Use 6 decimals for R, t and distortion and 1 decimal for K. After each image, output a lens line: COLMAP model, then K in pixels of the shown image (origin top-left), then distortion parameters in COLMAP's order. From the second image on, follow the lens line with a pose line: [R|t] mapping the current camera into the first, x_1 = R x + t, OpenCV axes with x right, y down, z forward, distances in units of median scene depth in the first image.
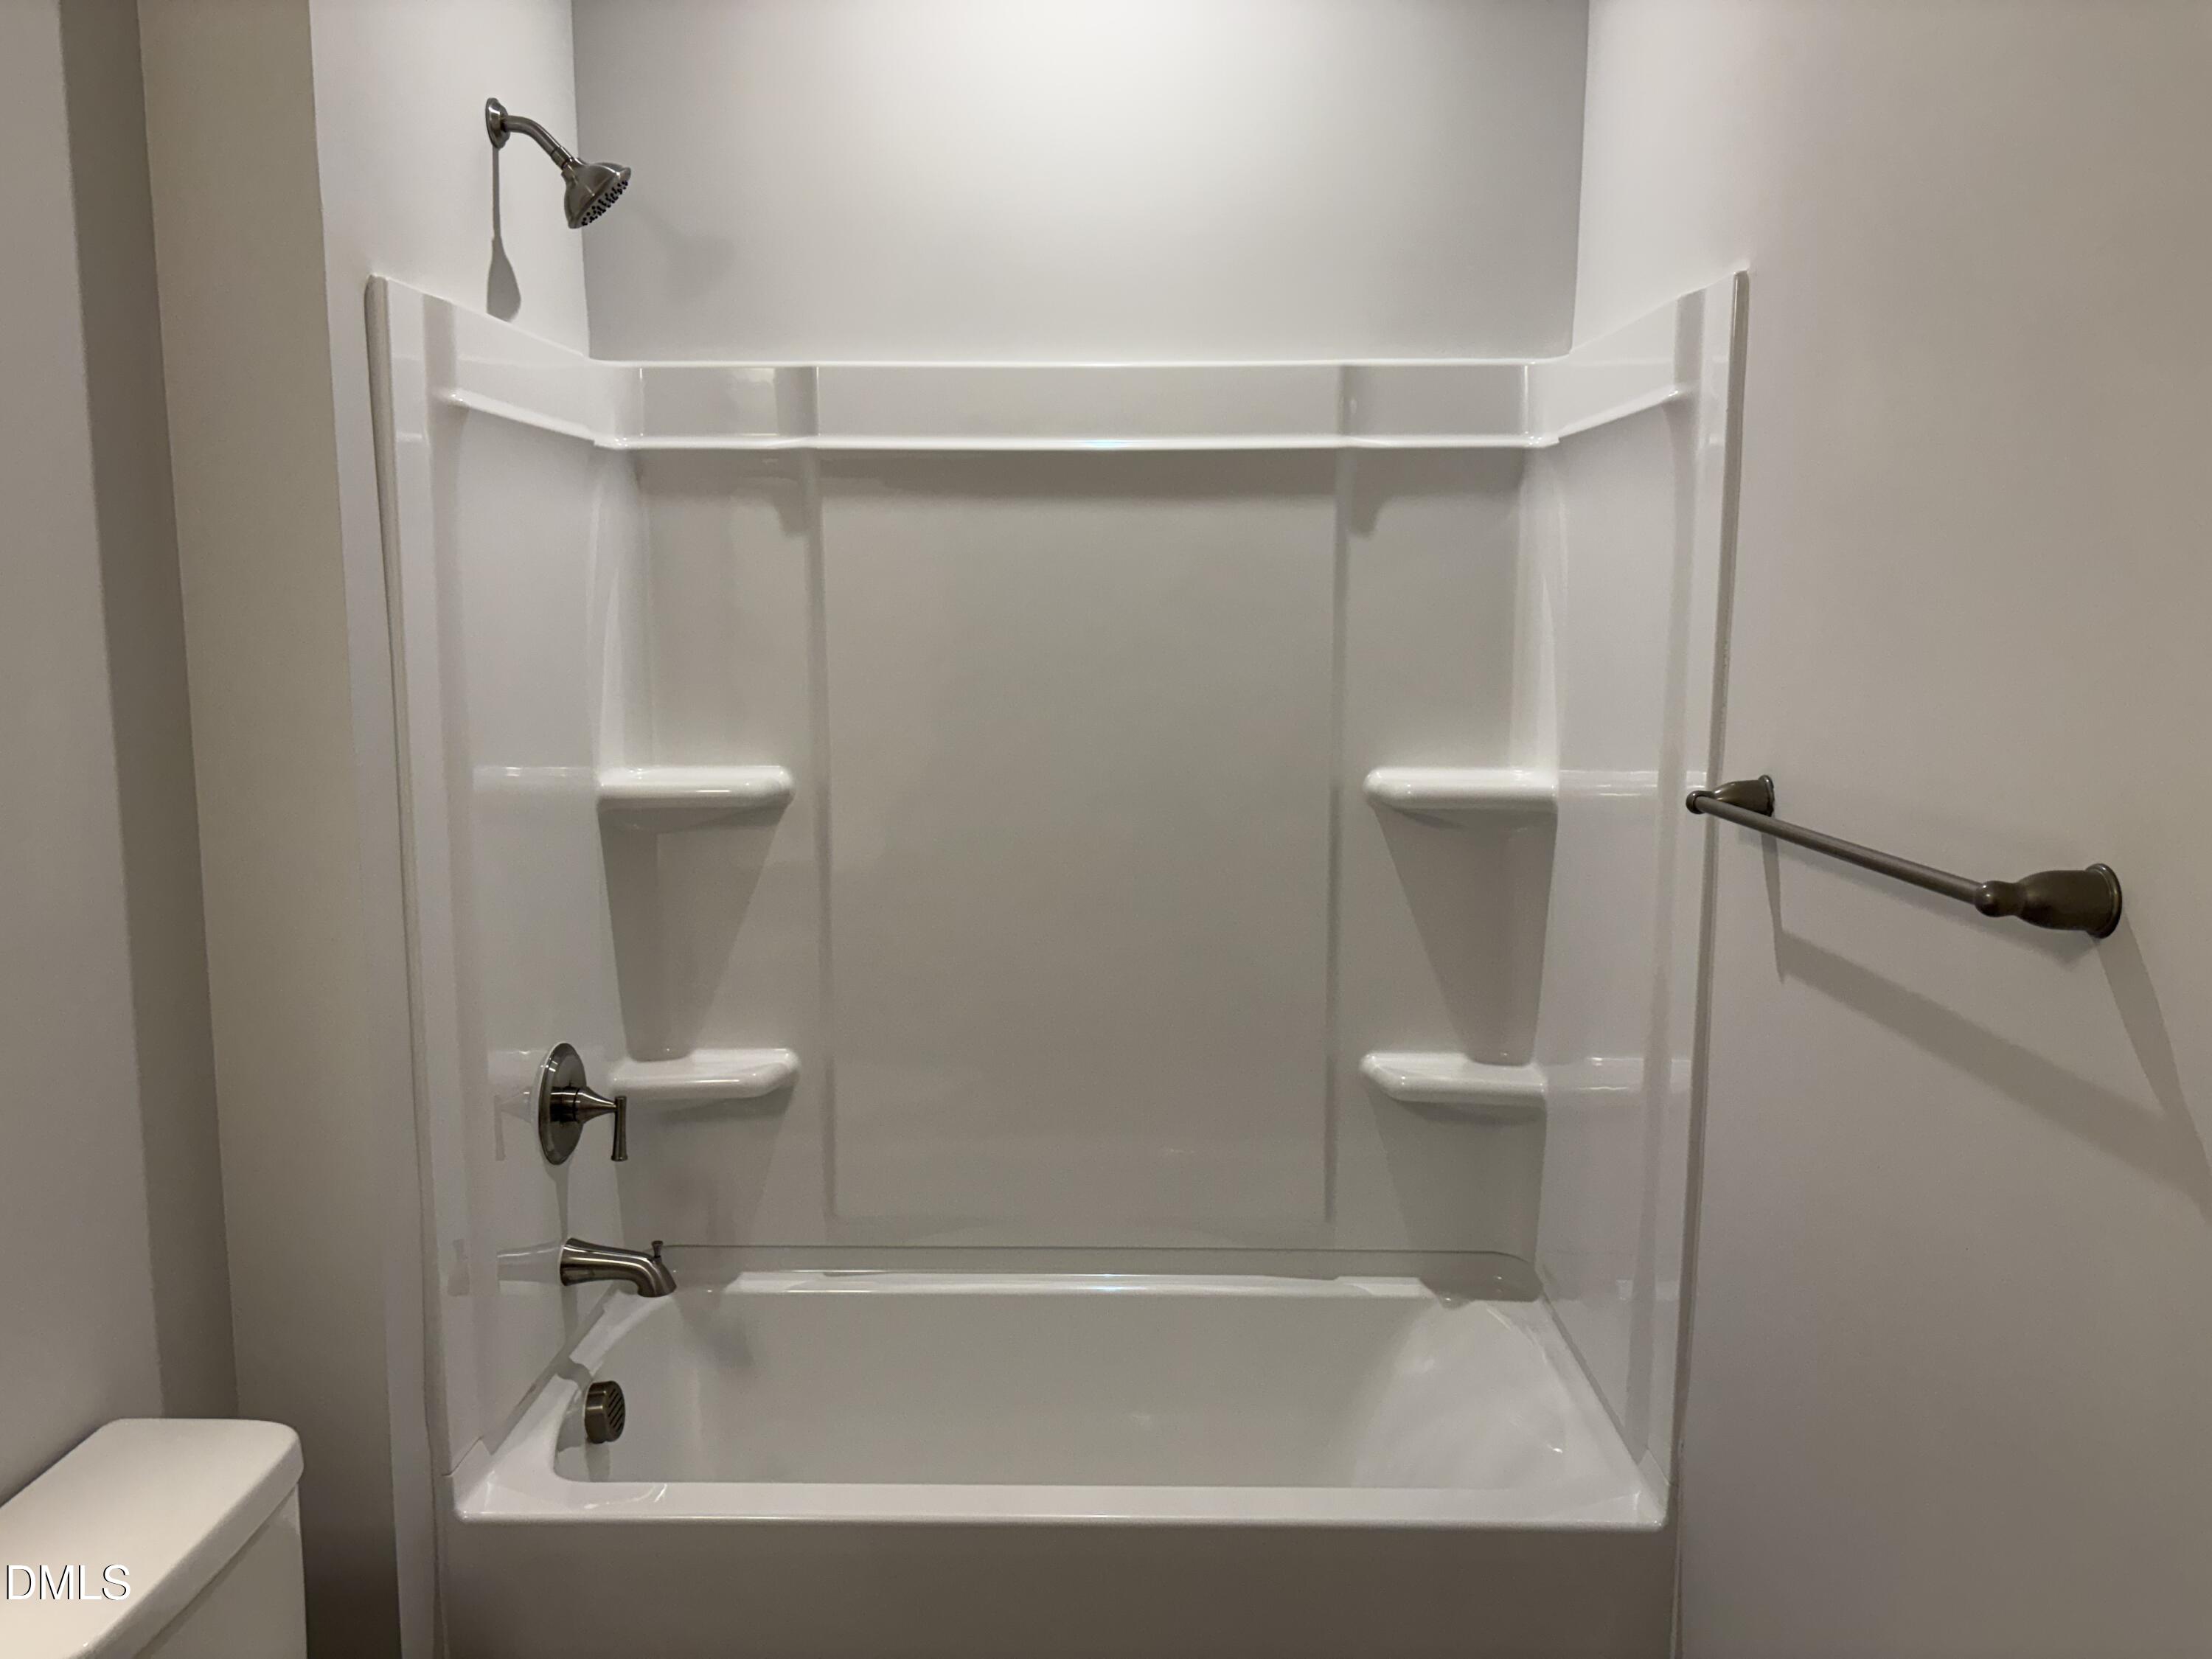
lens RADIAL K [[1662.2, 0, 1106.0], [0, 1662.2, 829.5], [0, 0, 1]] dist [0.024074, -0.002843]
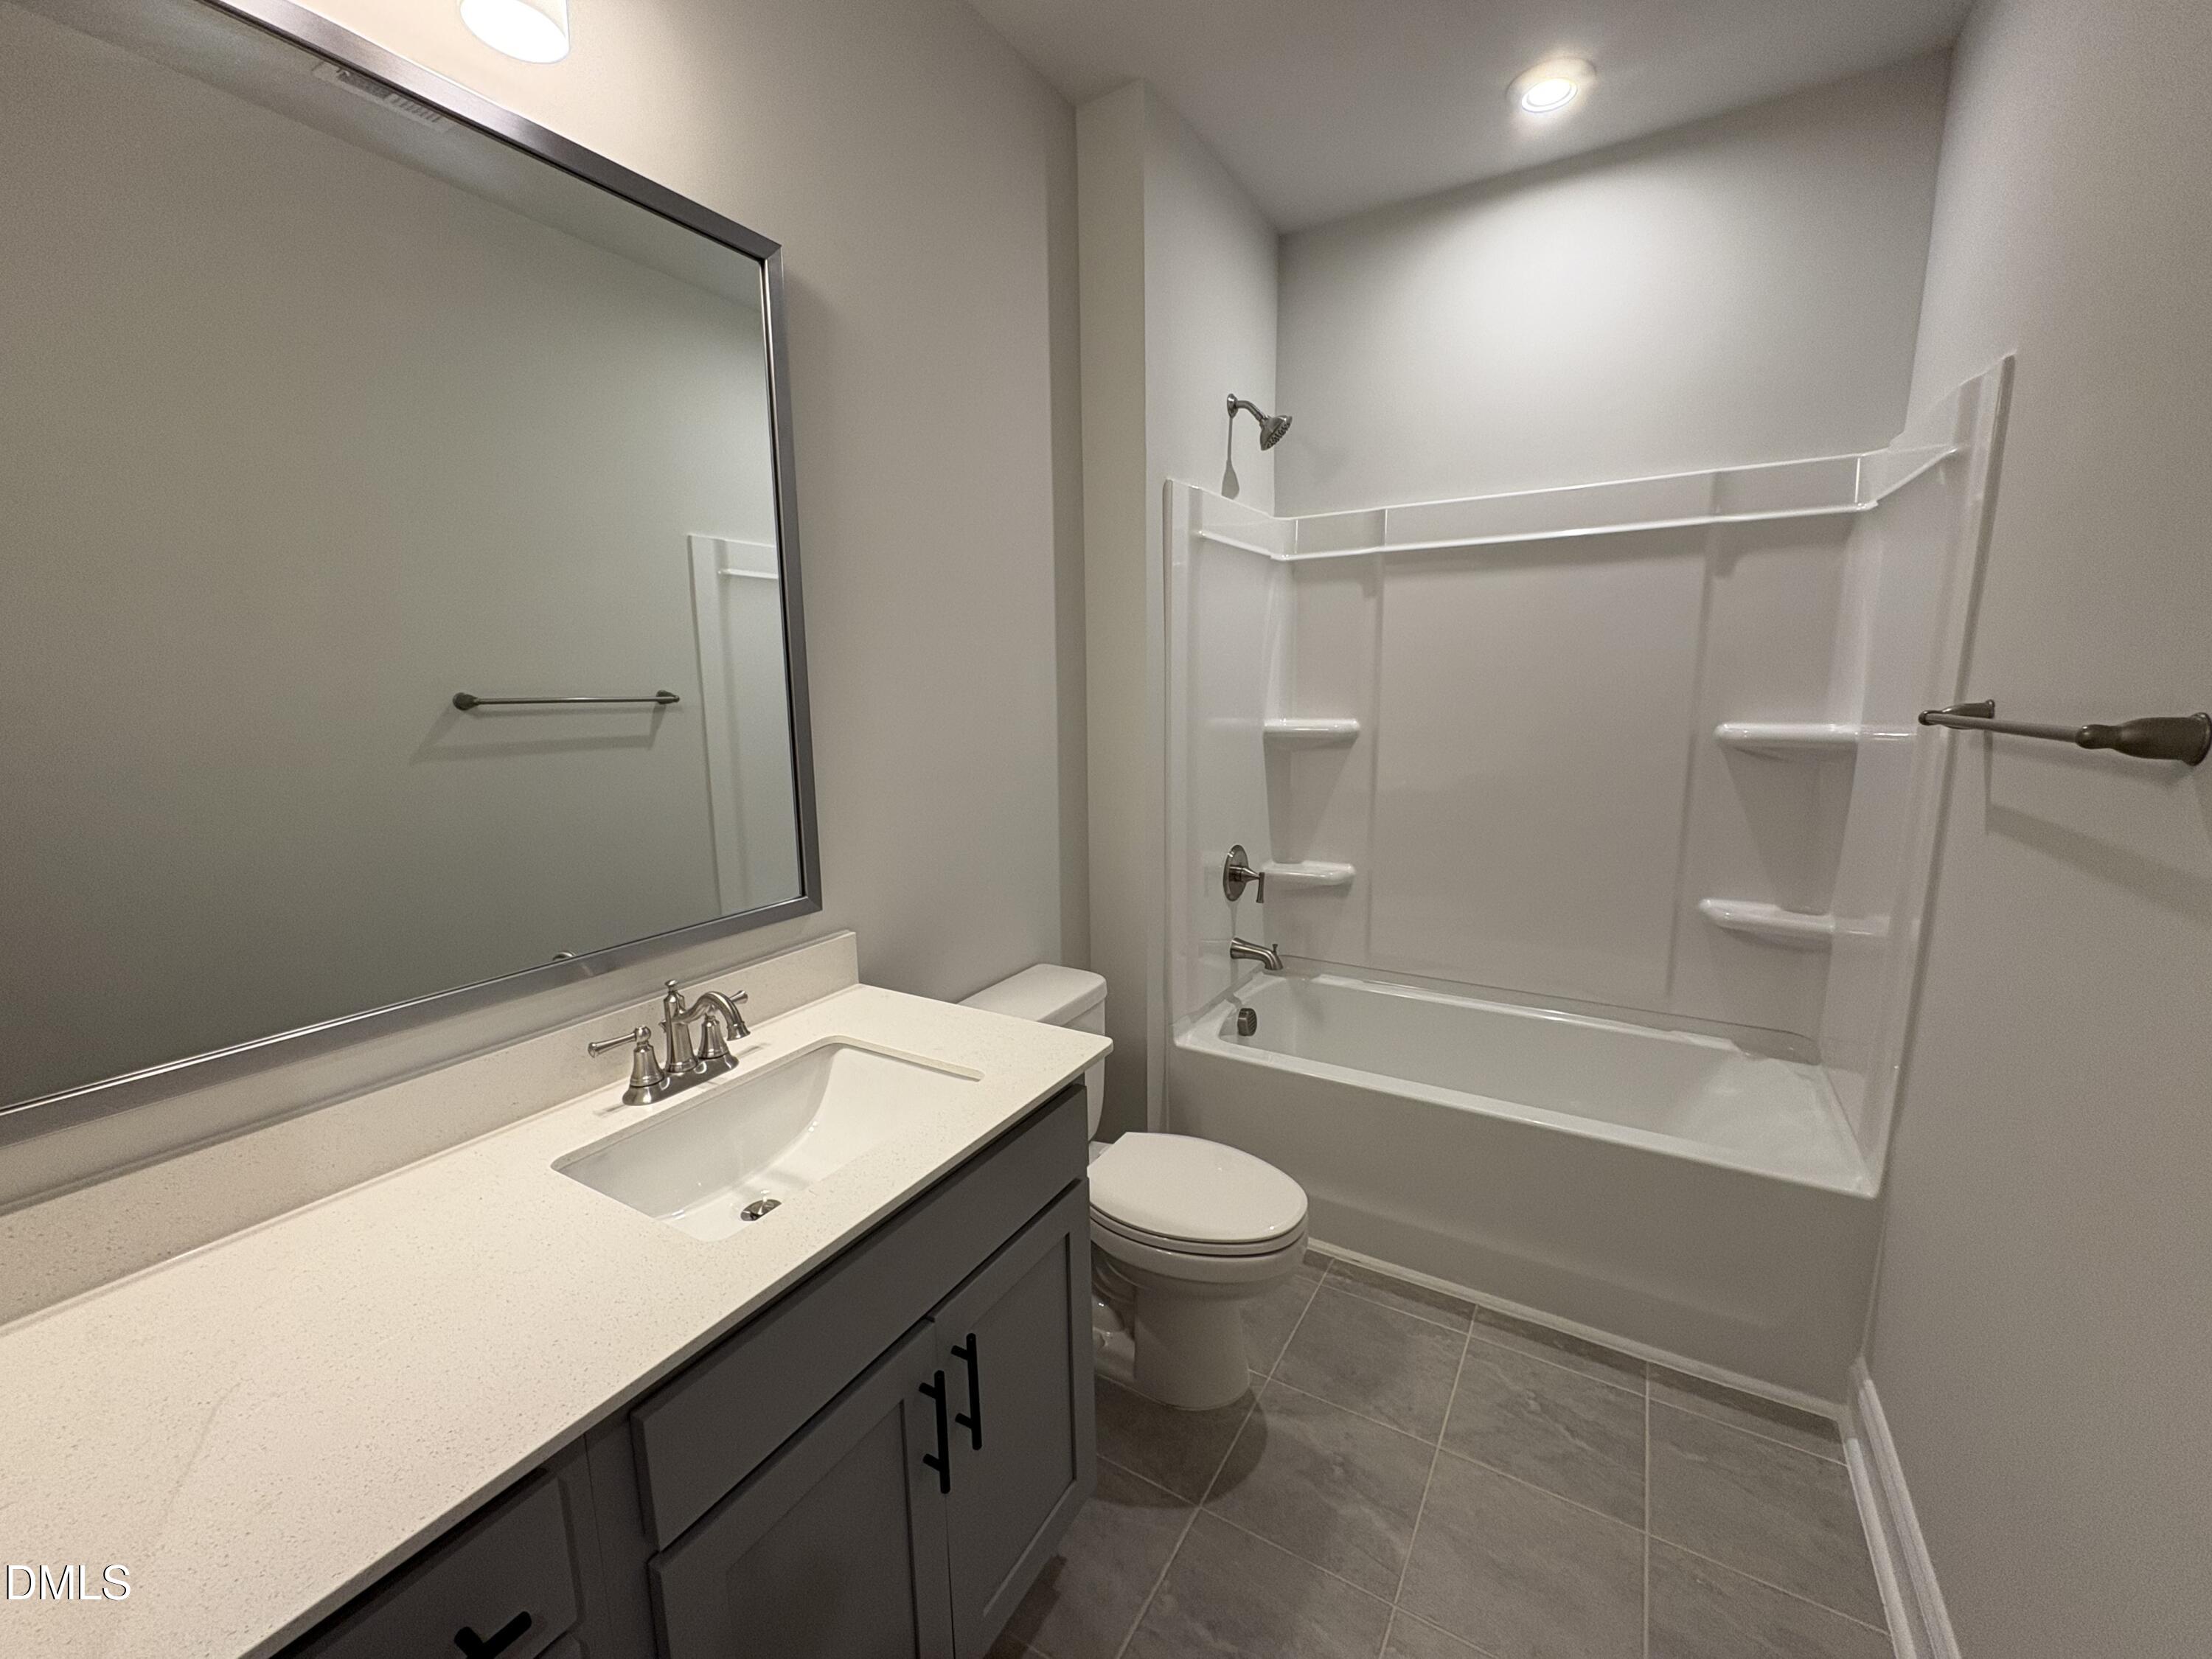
lens RADIAL K [[883.0, 0, 1106.0], [0, 883.0, 829.5], [0, 0, 1]] dist [-0.002743, 0.000048]
pose [[0.862529, 0.070149, -0.501122, 0.084767], [-0.055133, 0.997476, 0.044736, 0.064605], [0.502995, -0.010958, 0.864220, -0.047888]]
